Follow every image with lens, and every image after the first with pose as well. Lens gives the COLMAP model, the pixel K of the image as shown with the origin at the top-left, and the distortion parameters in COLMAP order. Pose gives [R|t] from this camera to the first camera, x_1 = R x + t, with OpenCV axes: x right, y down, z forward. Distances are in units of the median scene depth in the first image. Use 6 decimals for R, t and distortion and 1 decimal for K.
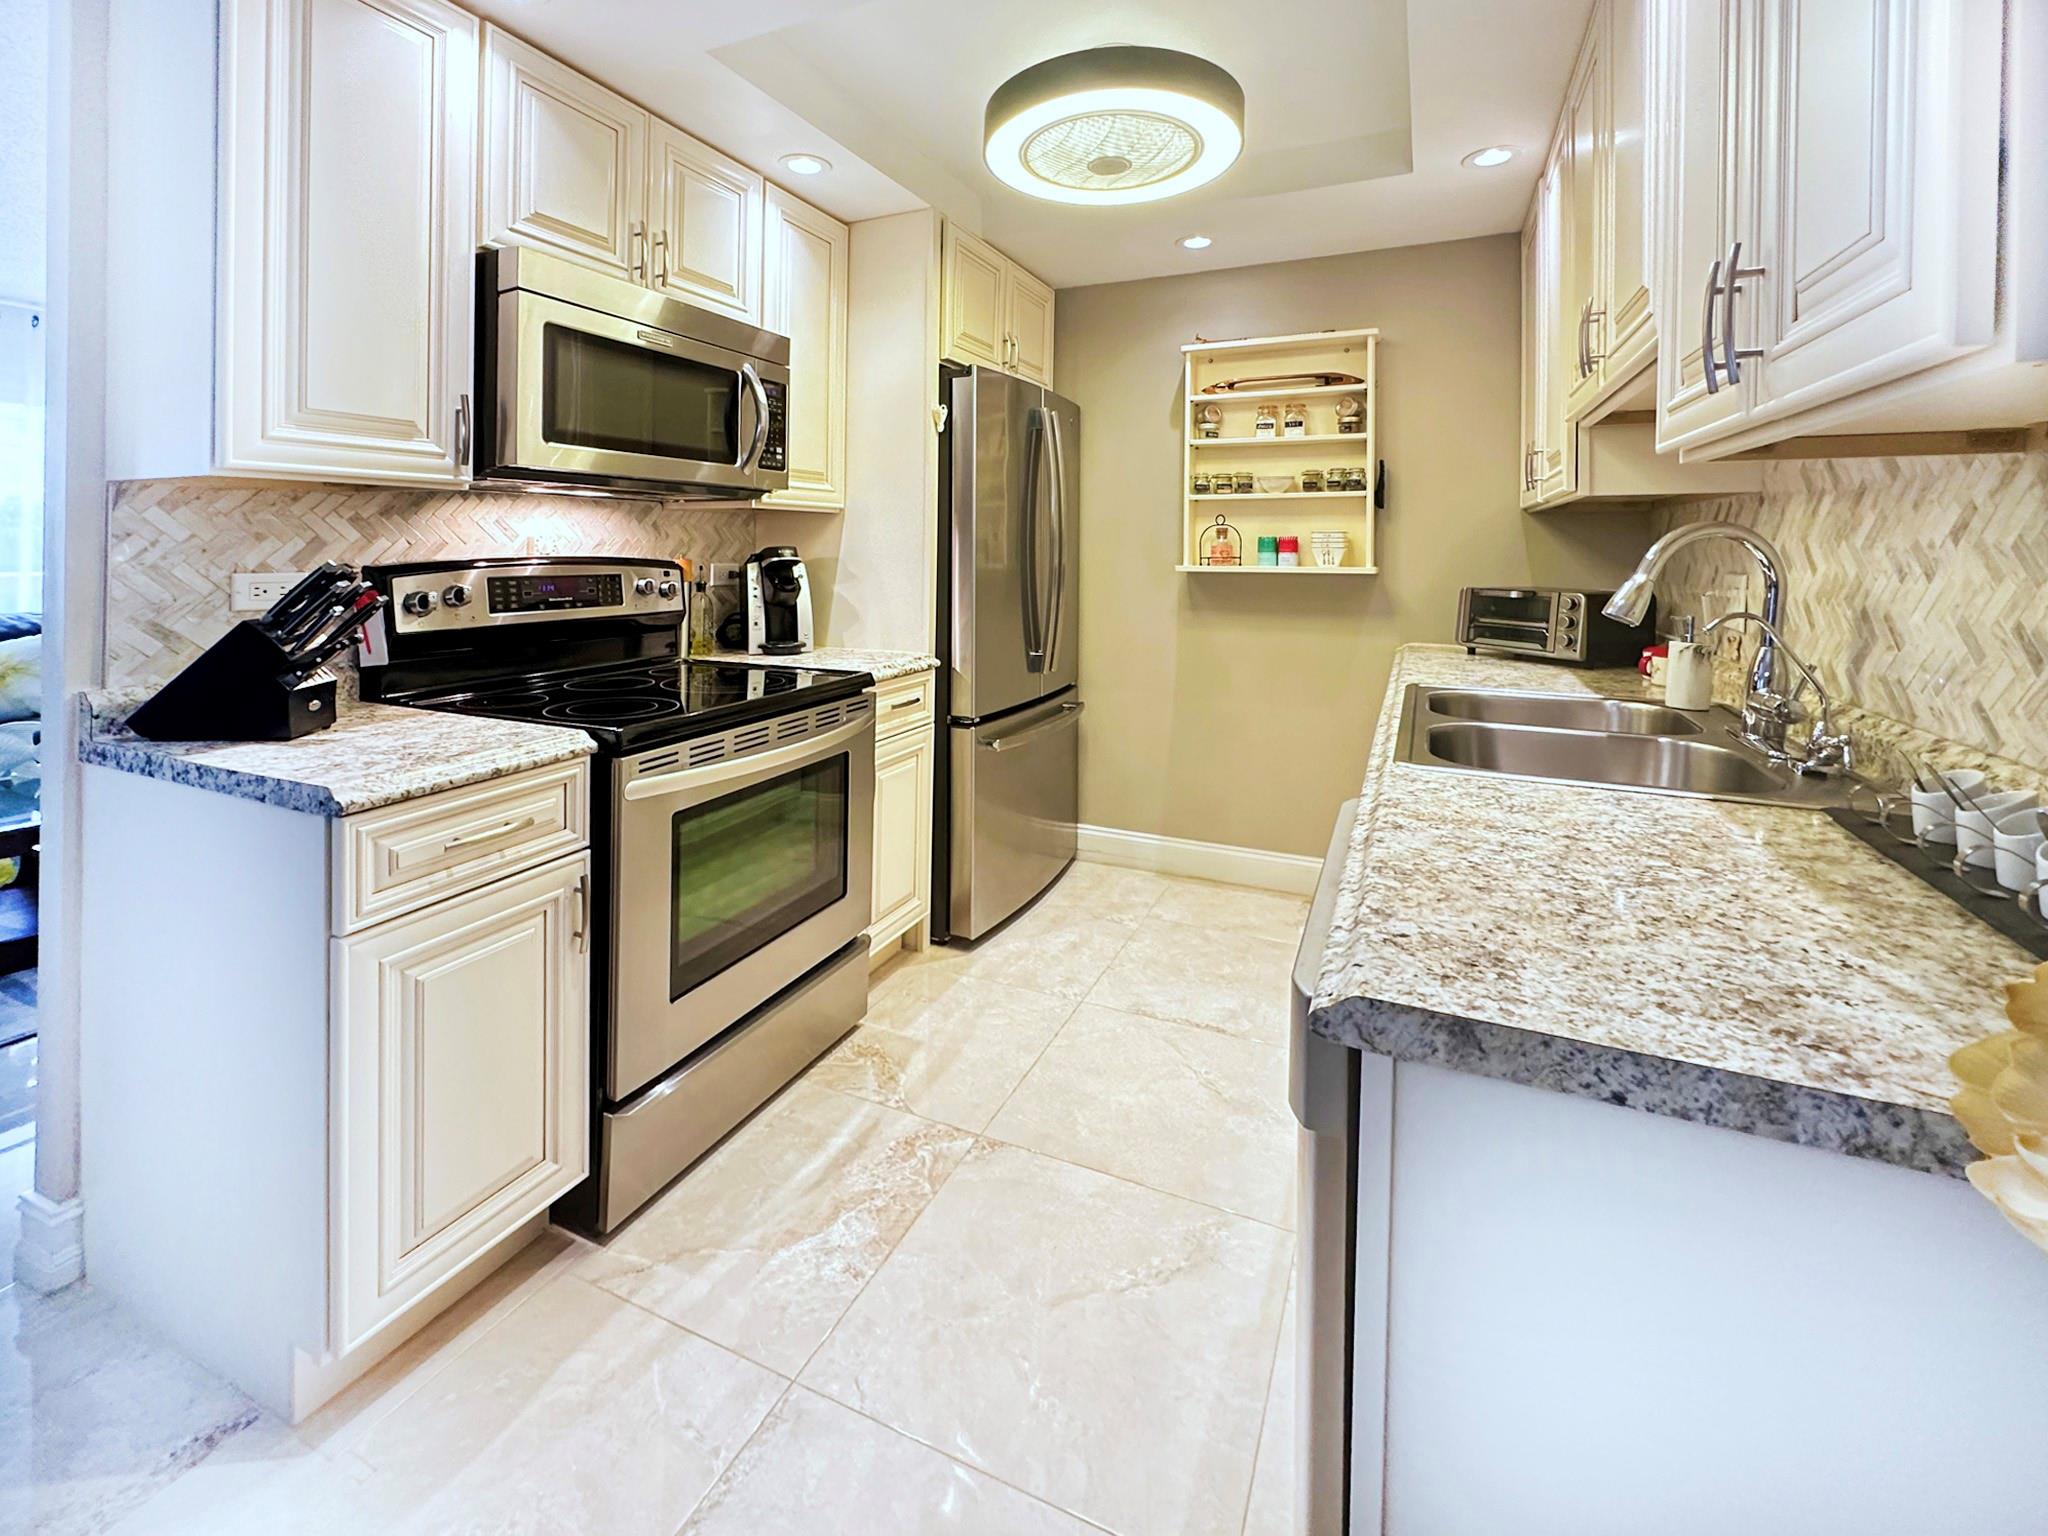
lens RADIAL K [[897.4, 0, 1015.7], [0, 897.4, 550.4], [0, 0, 1]] dist [-0.001041, -0.000183]
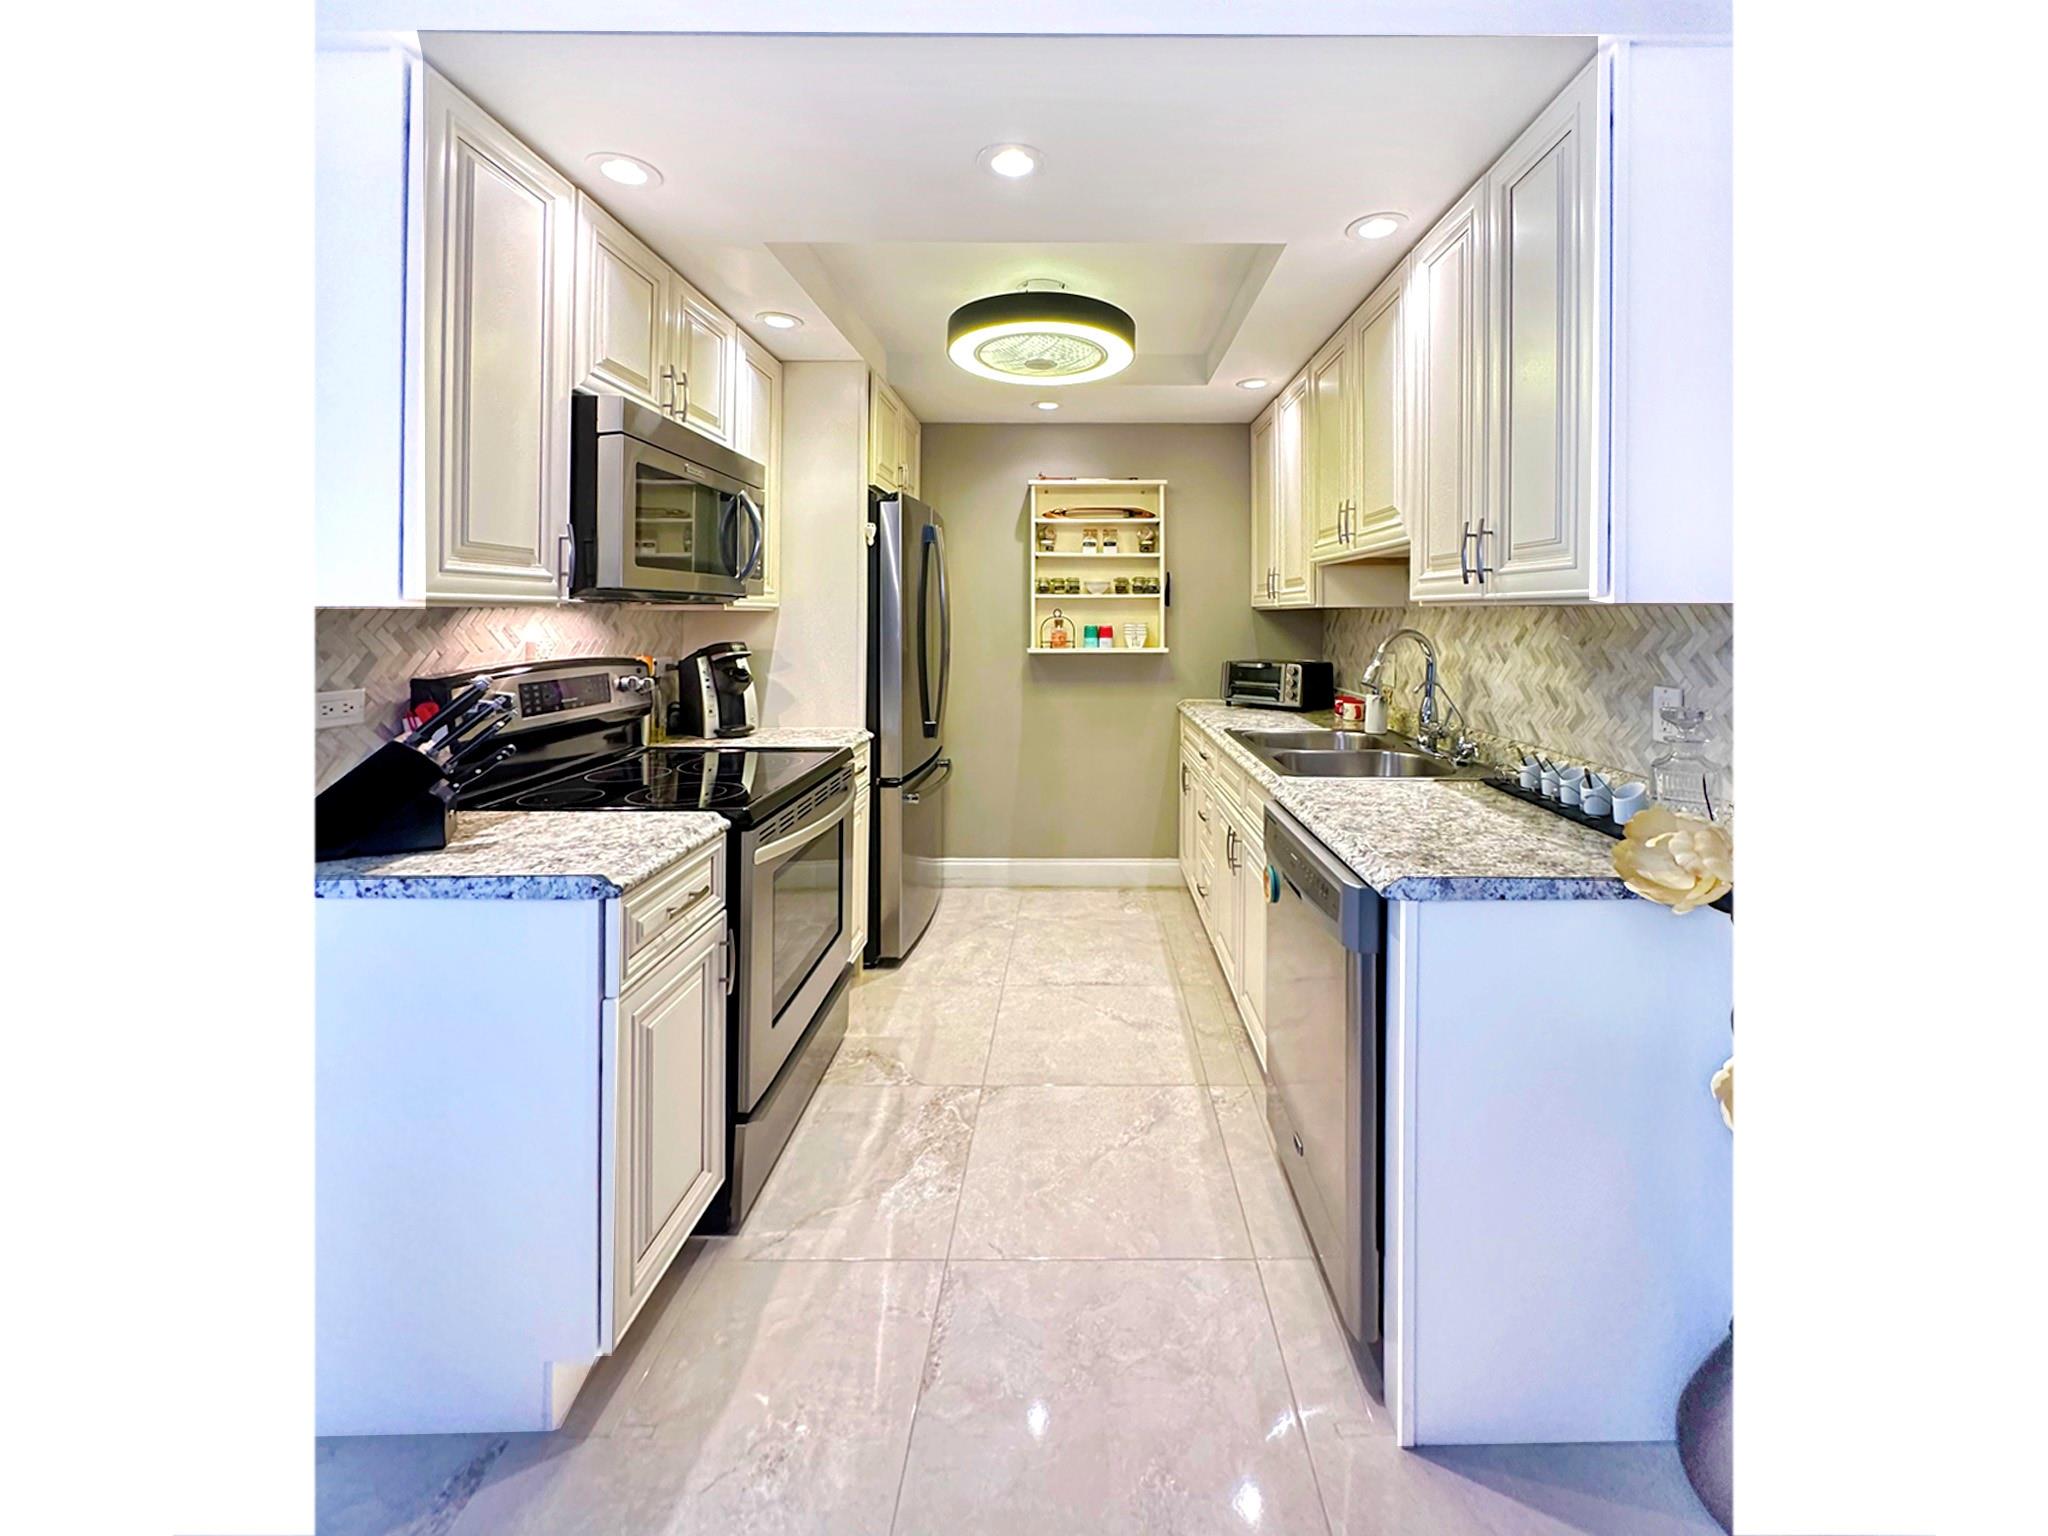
lens RADIAL K [[778.8, 0, 1111.1], [0, 778.8, 615.5], [0, 0, 1]] dist [-0.000079, 0.000072]
pose [[0.904287, -0.000761, 0.426925, -0.297941], [0.003796, 0.999973, -0.006259, -0.036470], [-0.426909, 0.007281, 0.904265, -0.116949]]
